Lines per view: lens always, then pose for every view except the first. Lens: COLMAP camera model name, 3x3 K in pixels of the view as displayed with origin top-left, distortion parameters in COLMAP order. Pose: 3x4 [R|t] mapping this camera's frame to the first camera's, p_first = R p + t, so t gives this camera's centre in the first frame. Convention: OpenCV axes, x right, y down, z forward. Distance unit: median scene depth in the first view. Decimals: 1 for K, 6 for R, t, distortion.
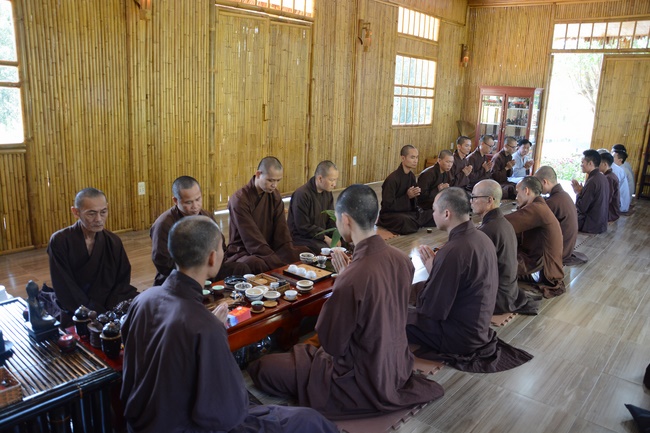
lens RADIAL K [[513.0, 0, 327.9], [0, 513.0, 220.0], [0, 0, 1]] dist [-0.086464, 0.029038]
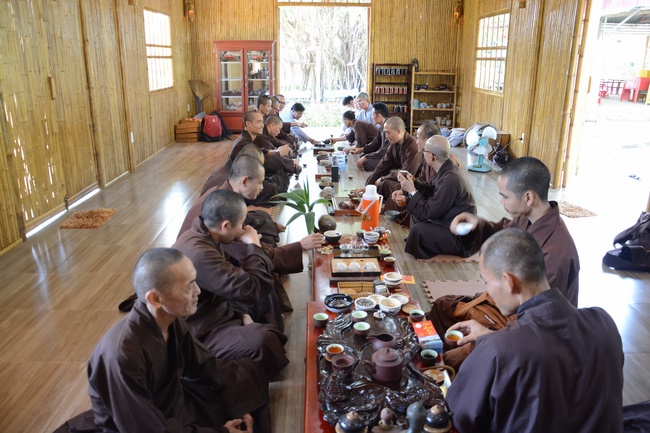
lens RADIAL K [[513.0, 0, 324.0], [0, 513.0, 218.4], [0, 0, 1]] dist [-0.086464, 0.029038]
pose [[0.756427, -0.235576, 0.610182, -0.219606], [0.185039, 0.971852, 0.145820, -0.042596], [-0.627359, 0.002605, 0.778726, 0.130405]]
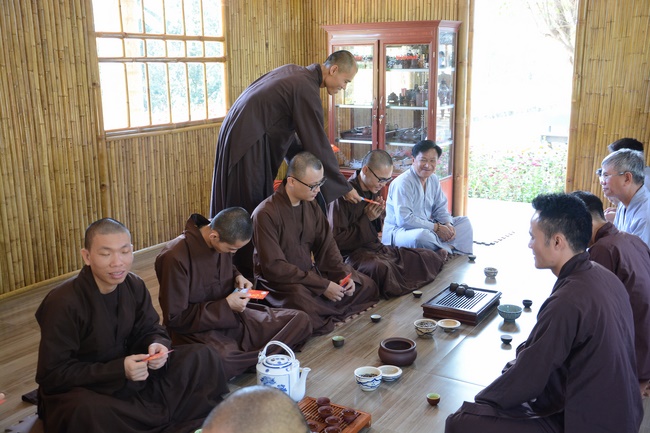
lens RADIAL K [[725.5, 0, 344.6], [0, 725.5, 224.0], [0, 0, 1]] dist [-0.002284, 0.000000]
pose [[0.982627, -0.095025, 0.159420, 0.206284], [0.098785, 0.994983, -0.015807, -0.080494], [-0.157118, 0.031281, 0.987084, 0.378772]]
